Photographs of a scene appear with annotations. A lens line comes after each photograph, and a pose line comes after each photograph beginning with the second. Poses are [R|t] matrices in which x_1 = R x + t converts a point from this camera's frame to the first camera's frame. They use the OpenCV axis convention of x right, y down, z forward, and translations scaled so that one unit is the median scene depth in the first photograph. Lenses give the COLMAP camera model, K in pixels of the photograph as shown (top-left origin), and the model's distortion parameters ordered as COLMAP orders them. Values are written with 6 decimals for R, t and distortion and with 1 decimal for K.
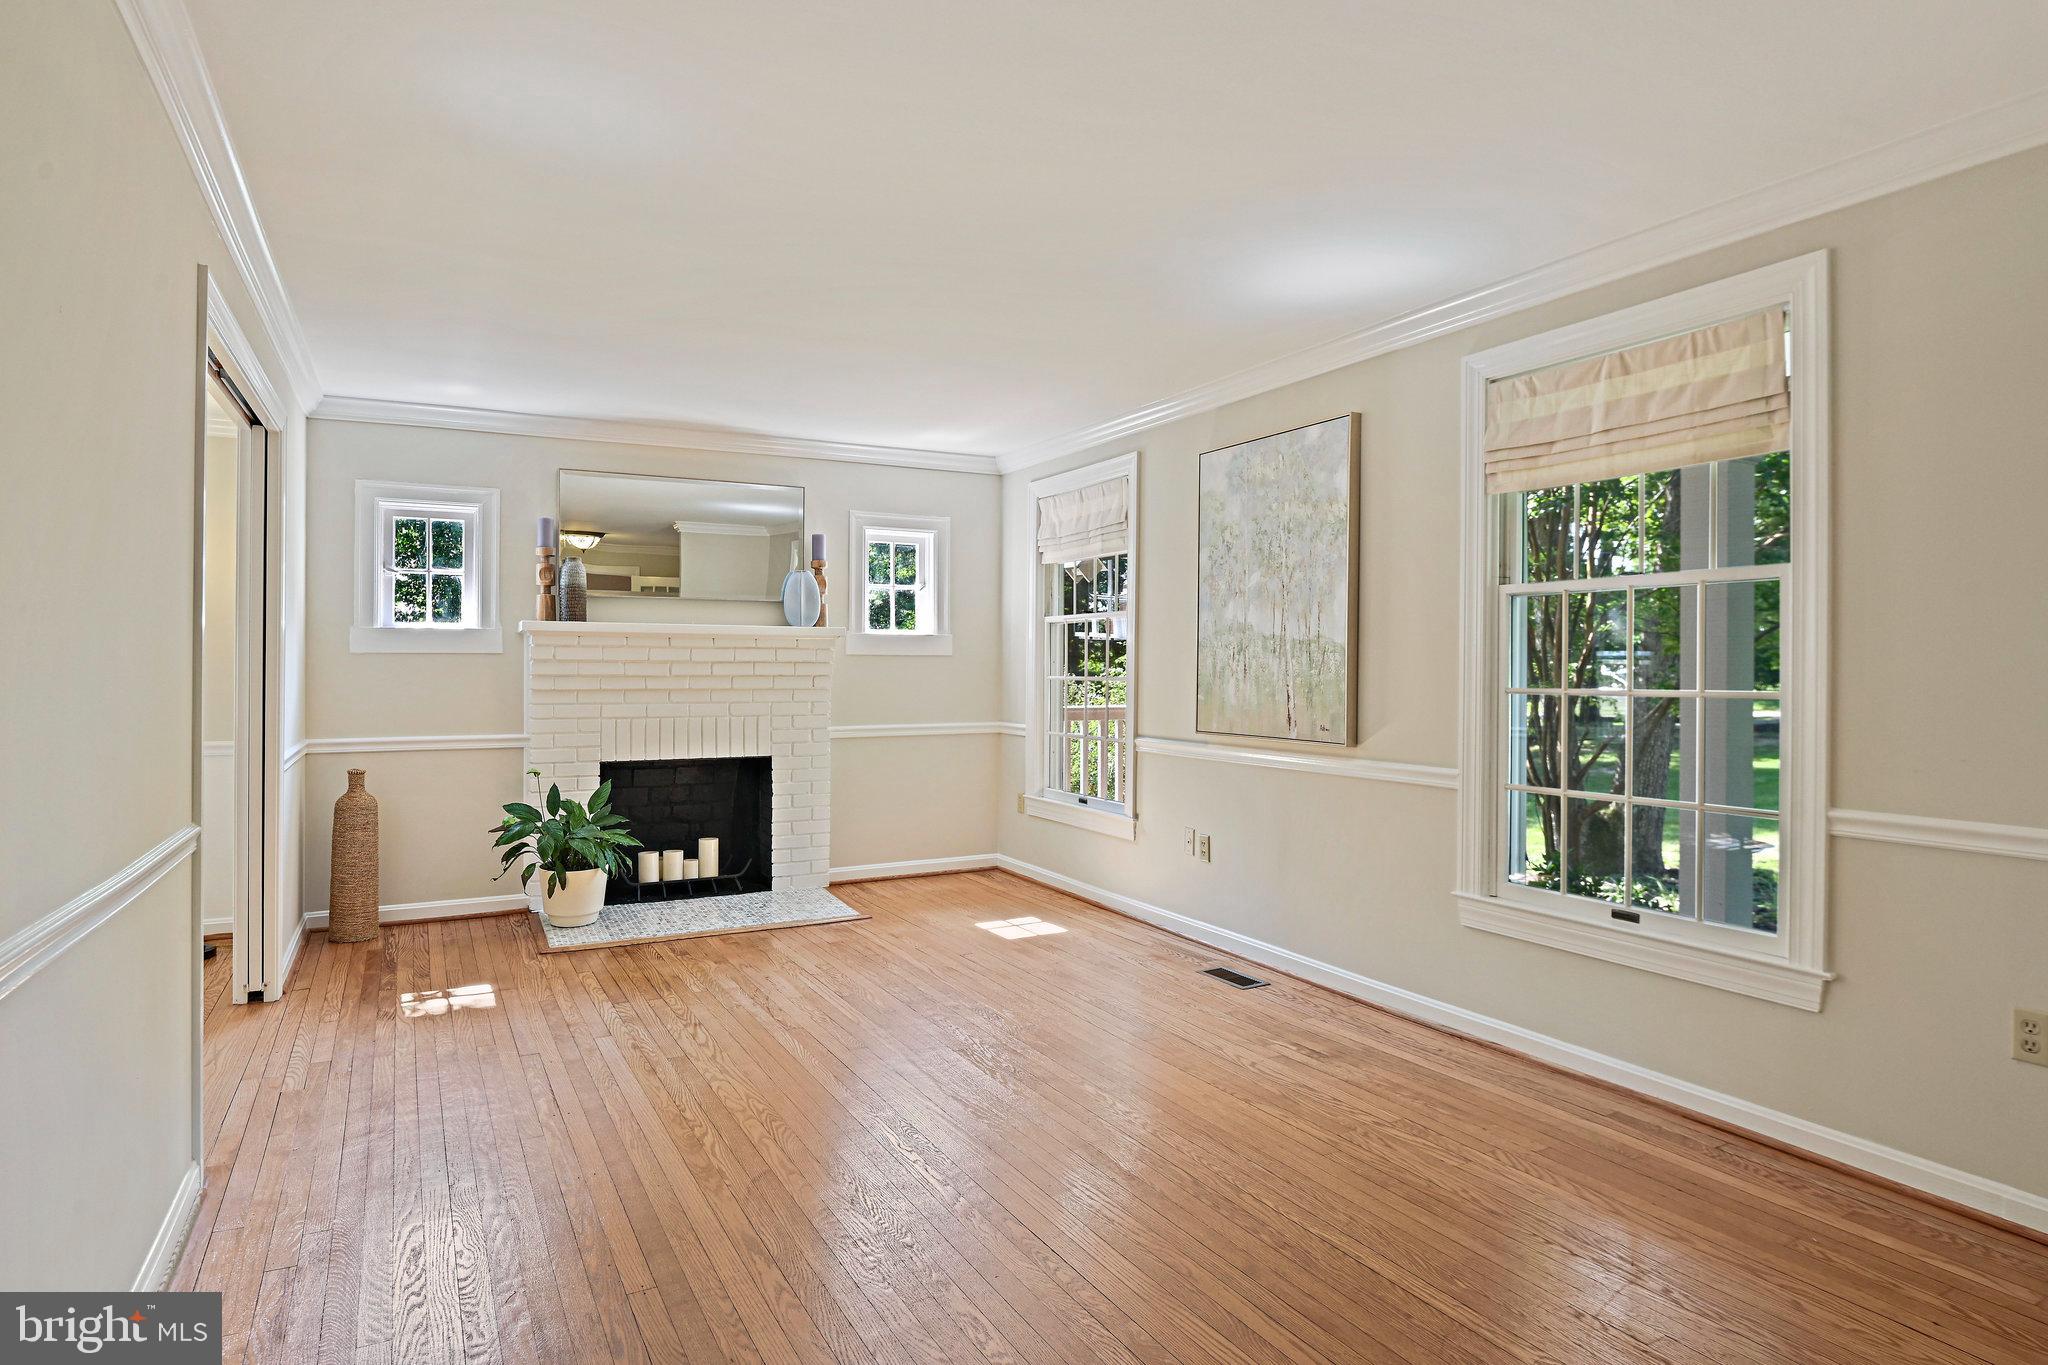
lens RADIAL K [[1119.2, 0, 1029.0], [0, 1119.2, 673.2], [0, 0, 1]] dist [-0.018199, -0.001814]
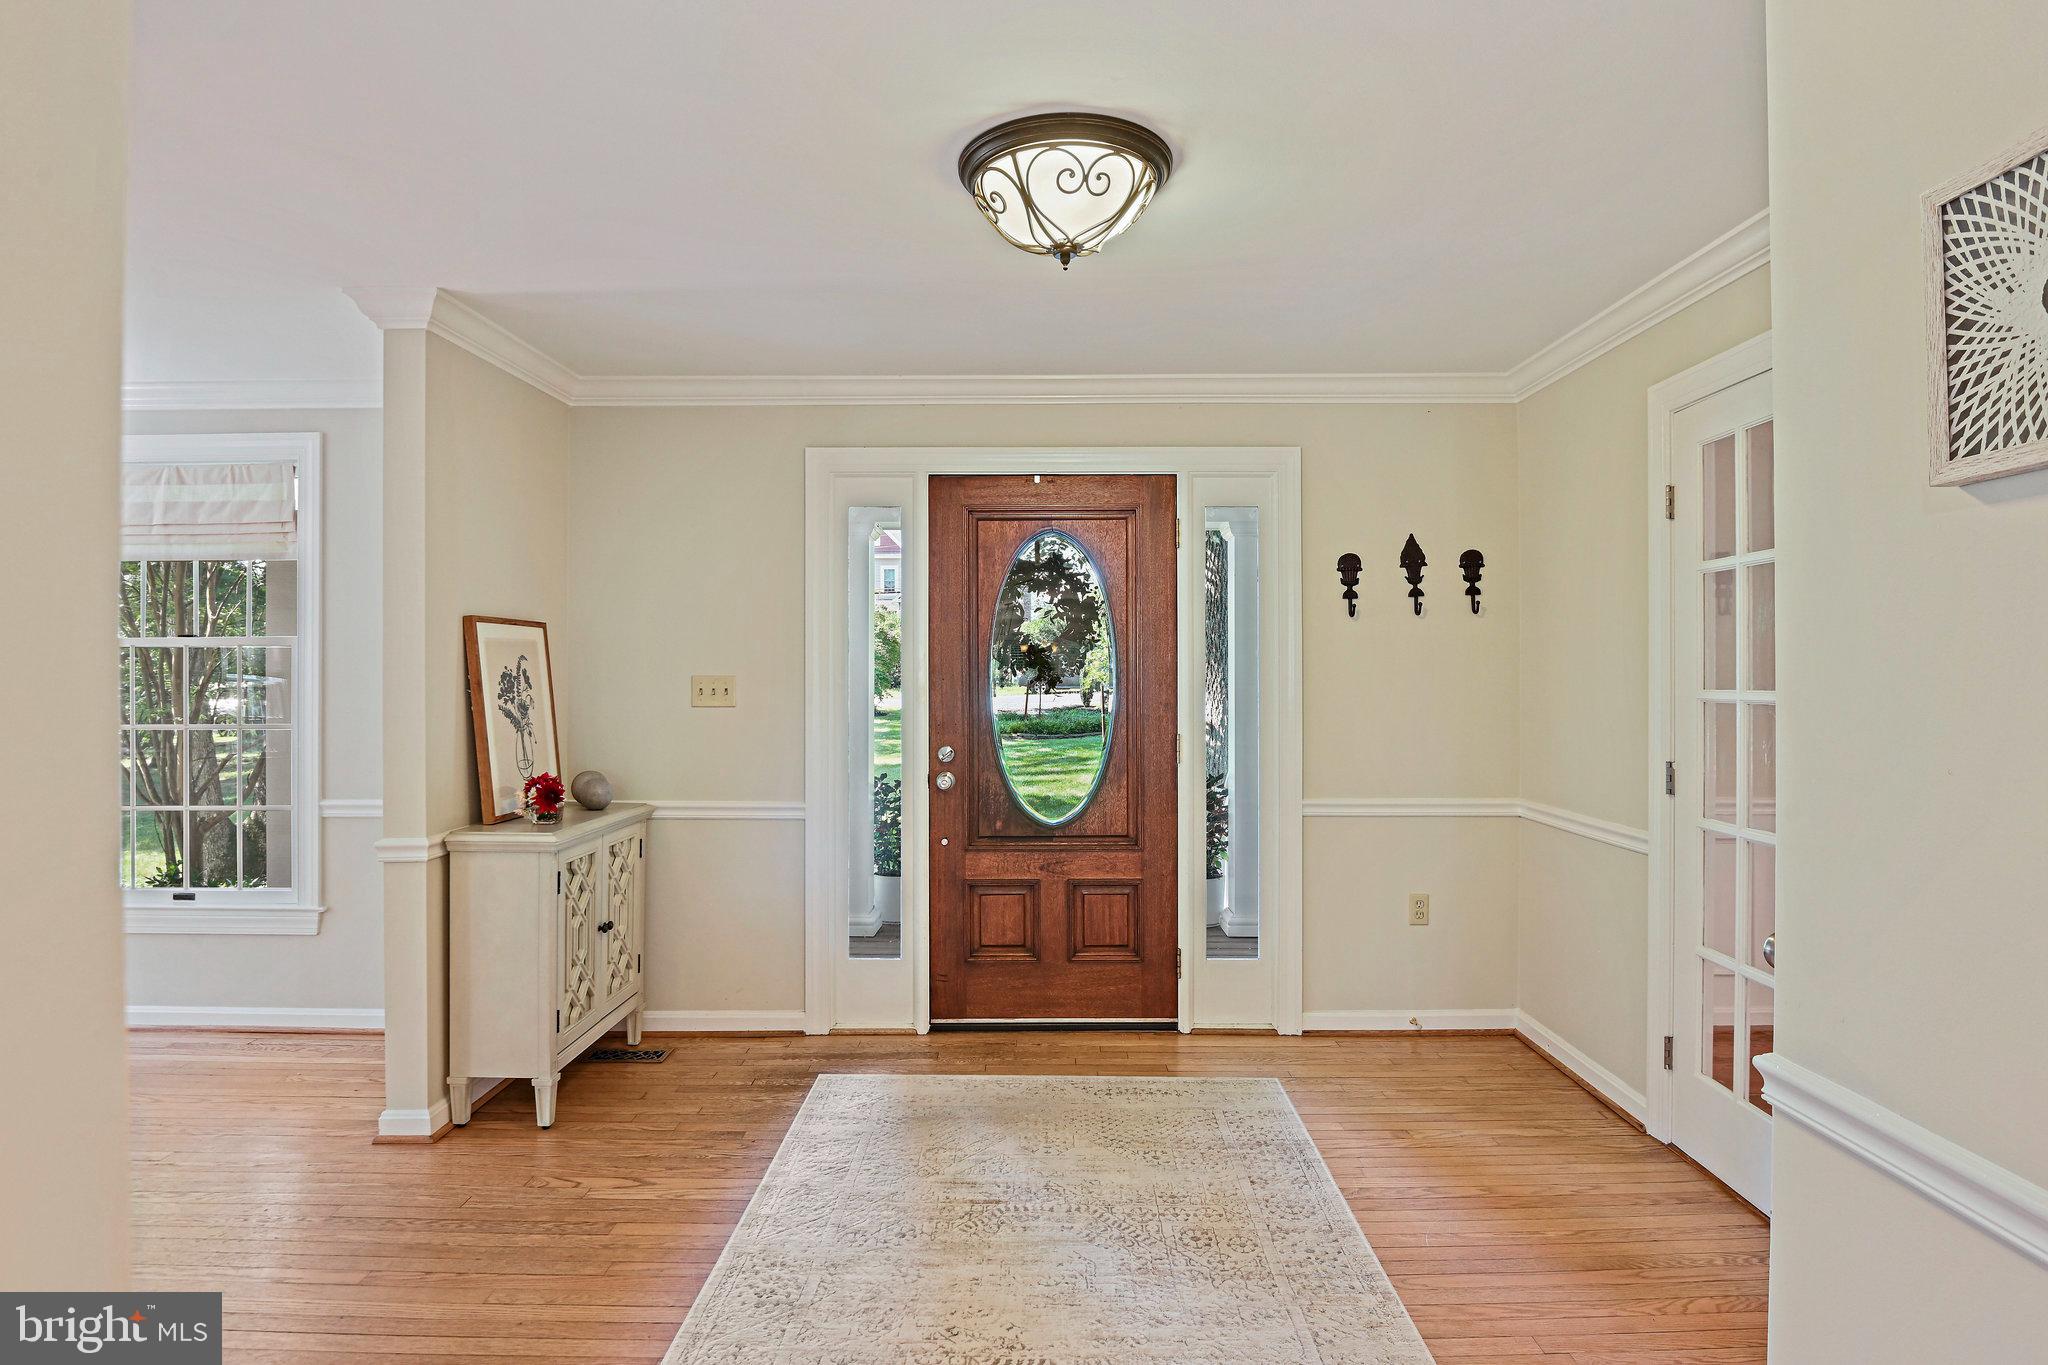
lens RADIAL K [[1119.2, 0, 1061.4], [0, 1119.2, 676.6], [0, 0, 1]] dist [-0.018199, -0.001814]
pose [[0.475397, -0.007416, 0.879740, -0.090606], [0.006651, 0.999966, 0.004836, -0.031794], [-0.879747, 0.003552, 0.475430, -0.410421]]
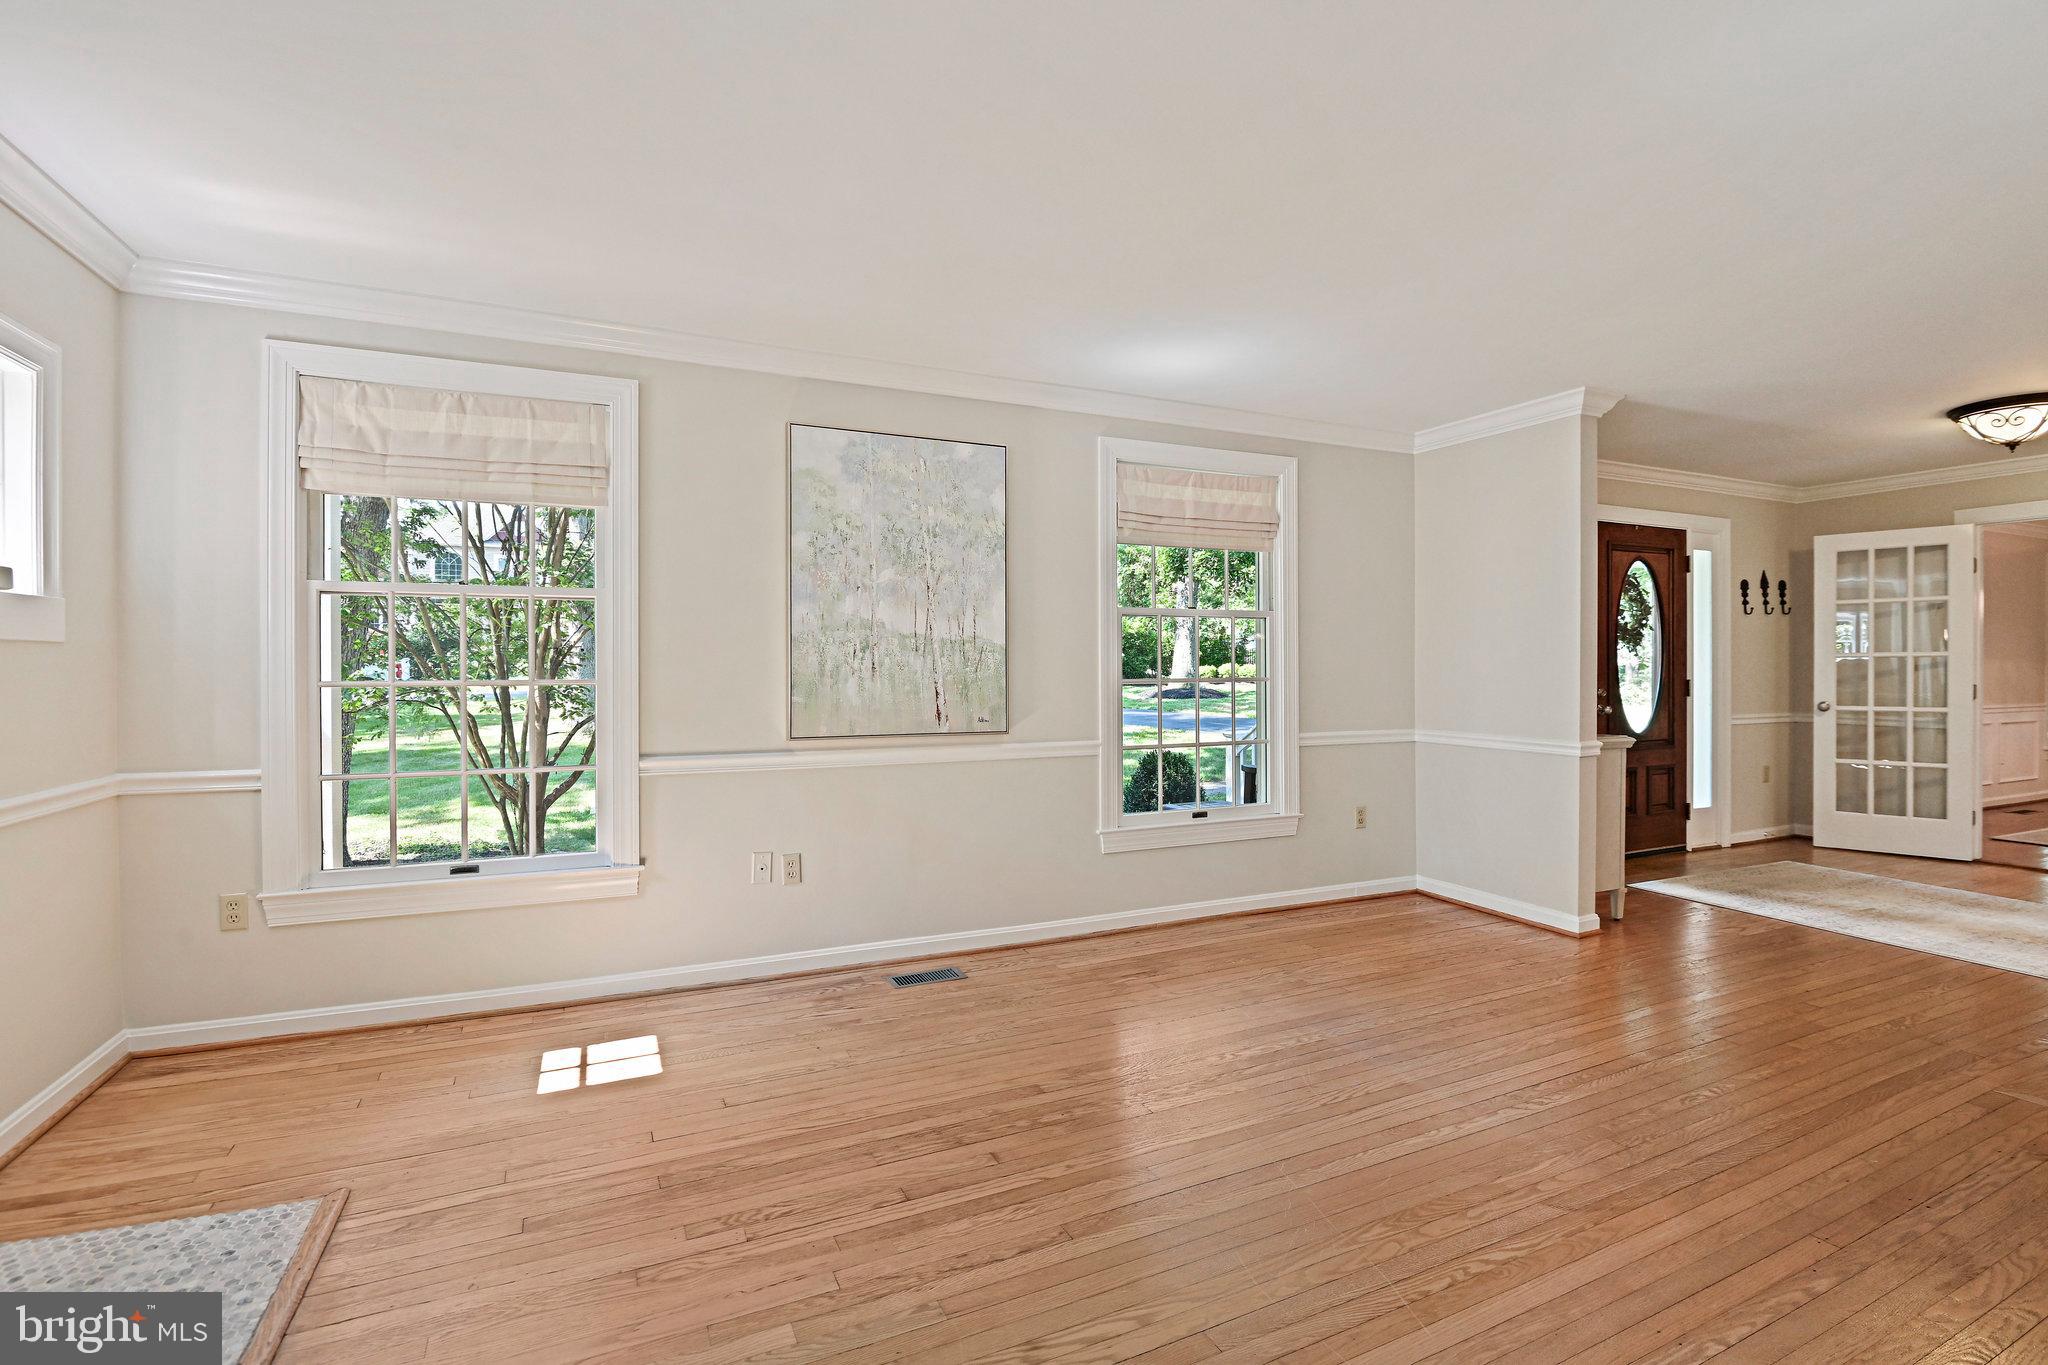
lens RADIAL K [[938.7, 0, 1025.4], [0, 938.7, 681.5], [0, 0, 1]] dist [-0.016101, -0.000778]
pose [[0.068692, -0.016086, 0.997508, -0.677046], [0.008151, 0.999846, 0.015563, -0.003200], [-0.997605, 0.007062, 0.068812, 0.903875]]
